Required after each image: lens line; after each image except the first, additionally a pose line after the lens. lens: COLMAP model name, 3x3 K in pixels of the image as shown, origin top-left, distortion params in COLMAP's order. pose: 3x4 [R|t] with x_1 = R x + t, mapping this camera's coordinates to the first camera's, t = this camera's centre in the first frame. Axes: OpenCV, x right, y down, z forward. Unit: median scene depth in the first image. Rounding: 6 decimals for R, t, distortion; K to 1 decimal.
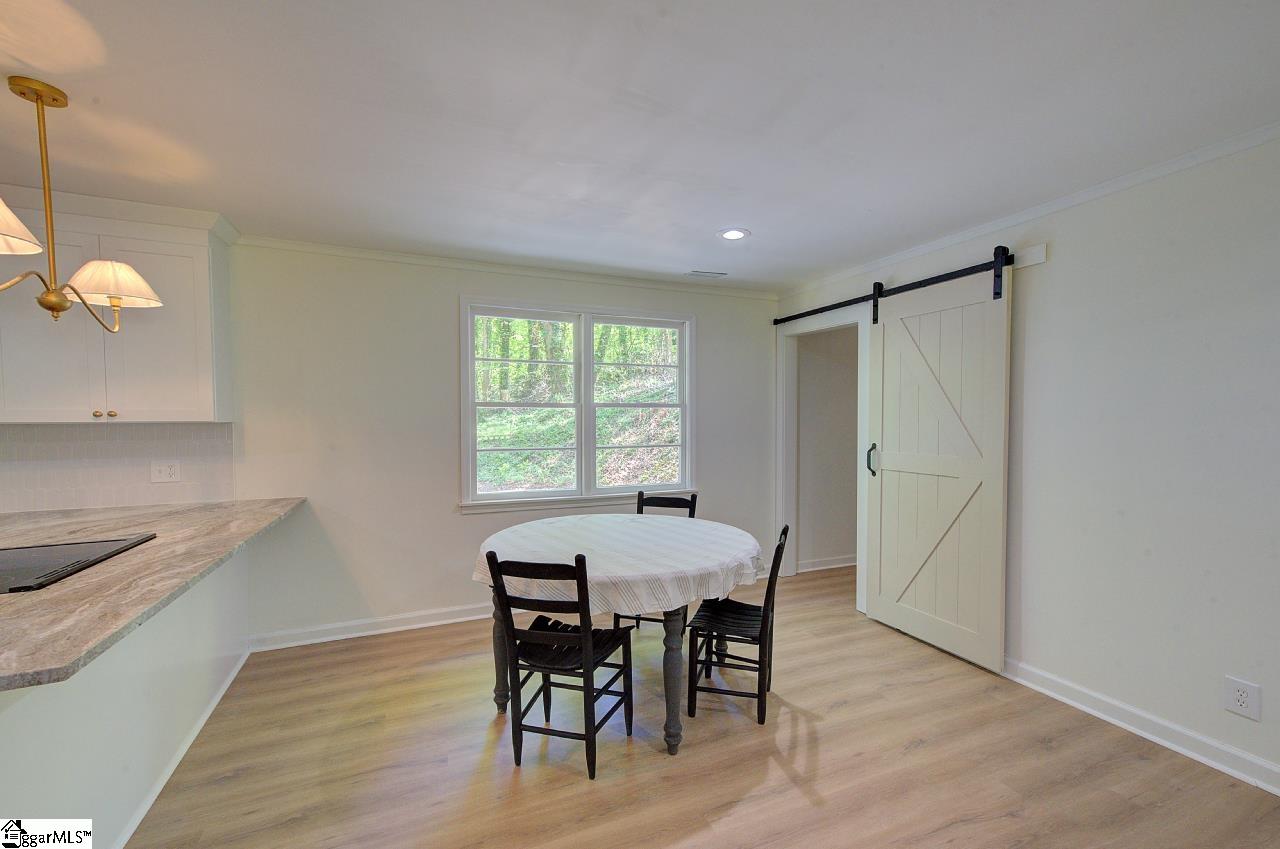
lens RADIAL K [[547.4, 0, 647.8], [0, 547.4, 434.8], [0, 0, 1]] dist [-0.001791, 0.012953]
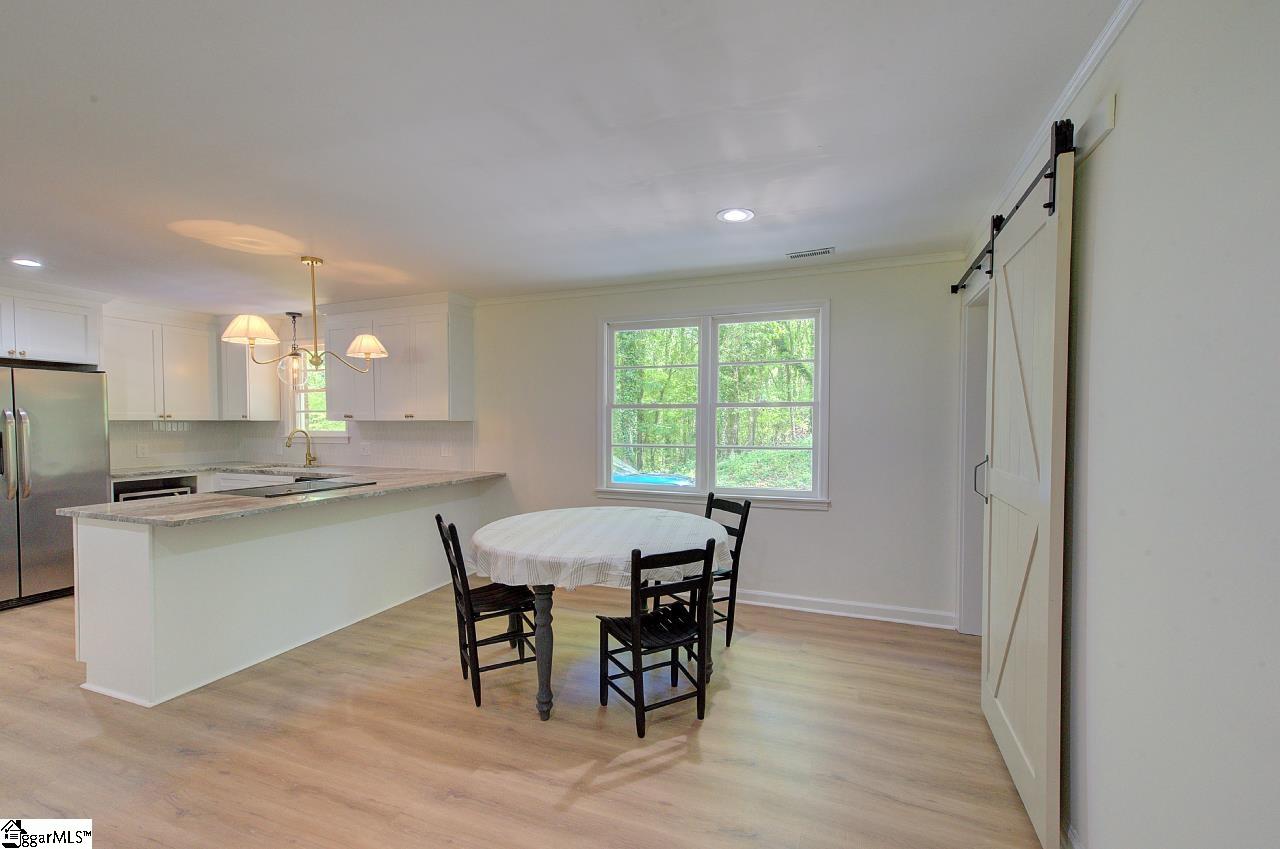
lens RADIAL K [[547.4, 0, 647.8], [0, 547.4, 434.8], [0, 0, 1]] dist [-0.001791, 0.012953]
pose [[0.700919, 0.021324, -0.712922, 0.784439], [-0.022574, 0.999715, 0.007708, -0.007589], [0.712884, 0.010691, 0.701201, 0.292835]]
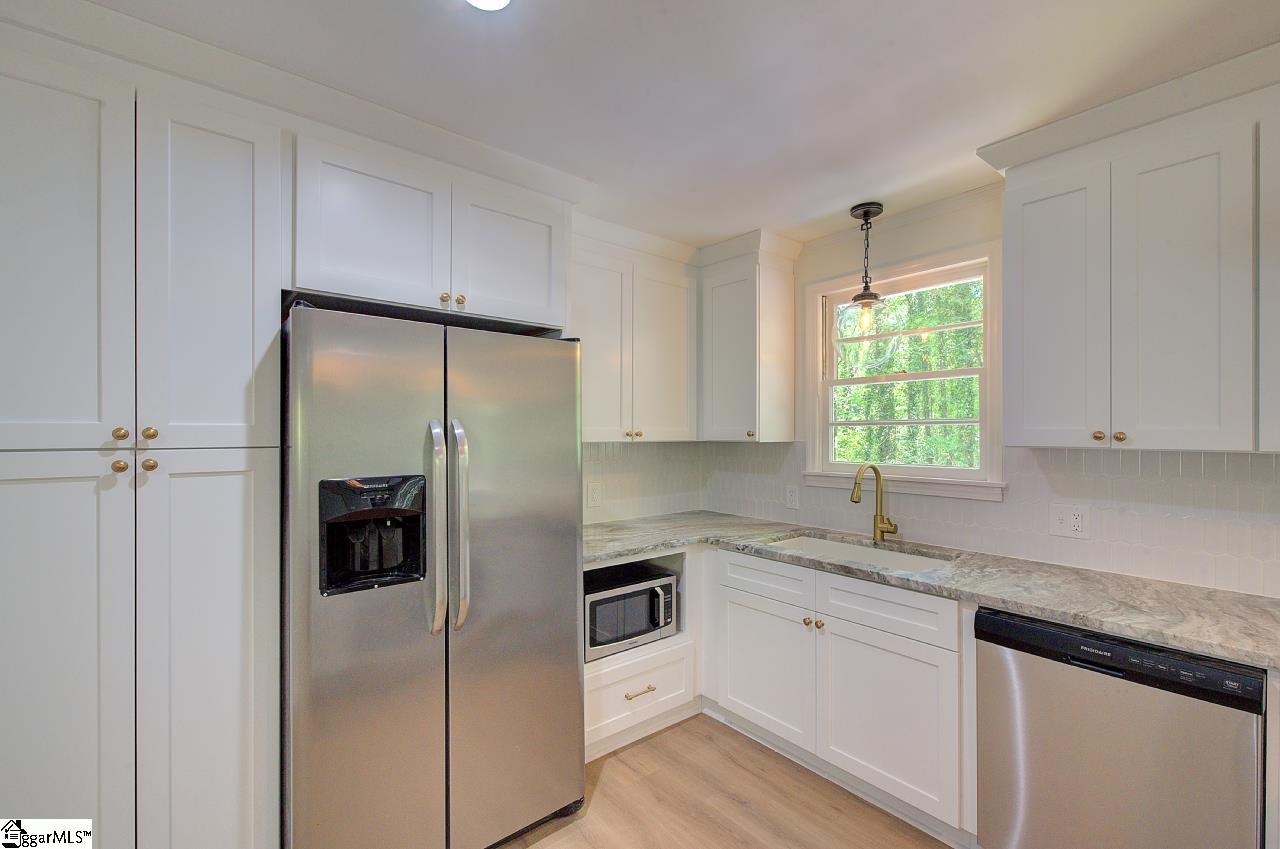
lens RADIAL K [[547.4, 0, 647.8], [0, 547.4, 434.8], [0, 0, 1]] dist [-0.001791, 0.012953]
pose [[0.285116, 0.002493, -0.958490, -0.721781], [-0.033574, 0.999409, -0.007388, -0.011809], [0.957905, 0.034287, 0.285032, 0.180372]]
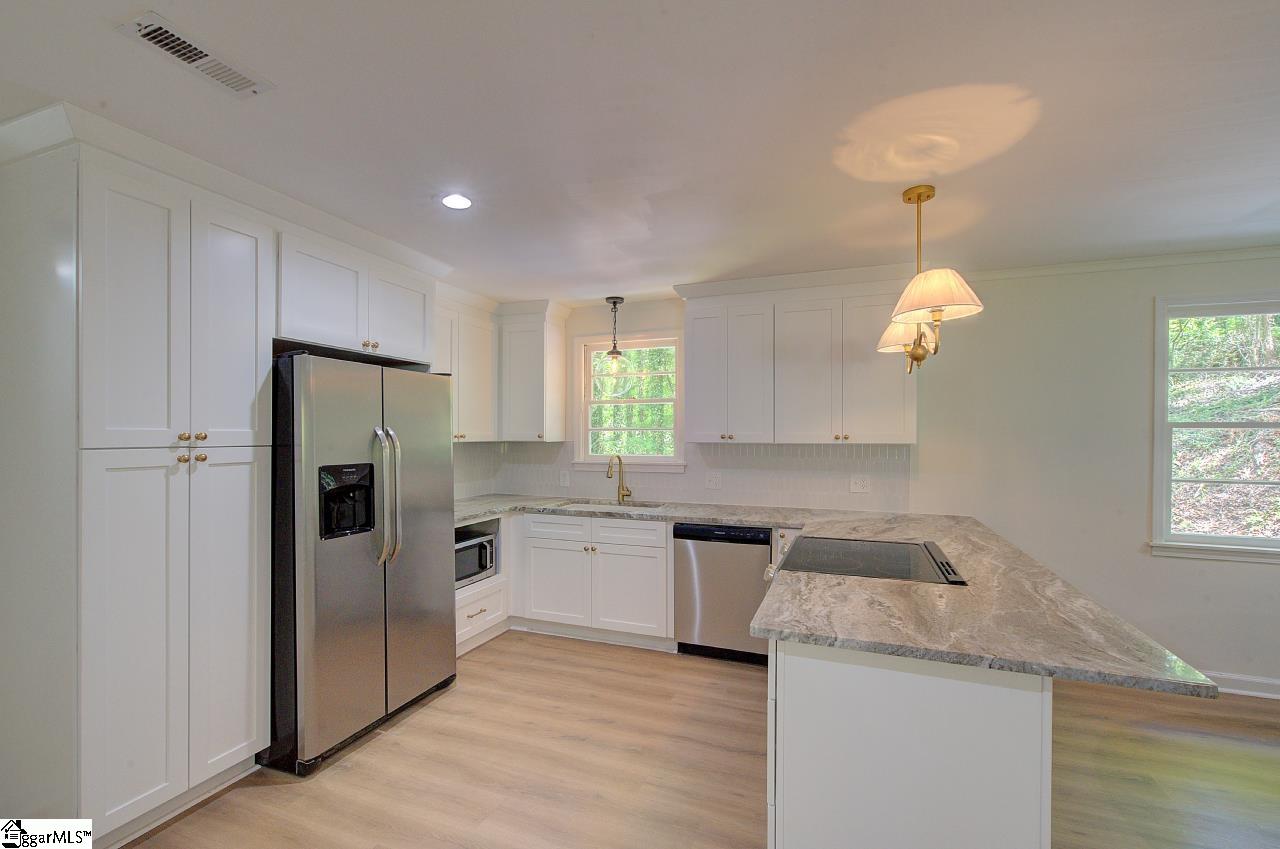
lens RADIAL K [[564.5, 0, 635.3], [0, 564.5, 435.9], [0, 0, 1]] dist [0.000240, 0.000217]
pose [[0.702780, 0.000180, -0.711408, -0.374509], [-0.024047, 0.999435, -0.023502, 0.001298], [0.711001, 0.033624, 0.702386, -0.232345]]
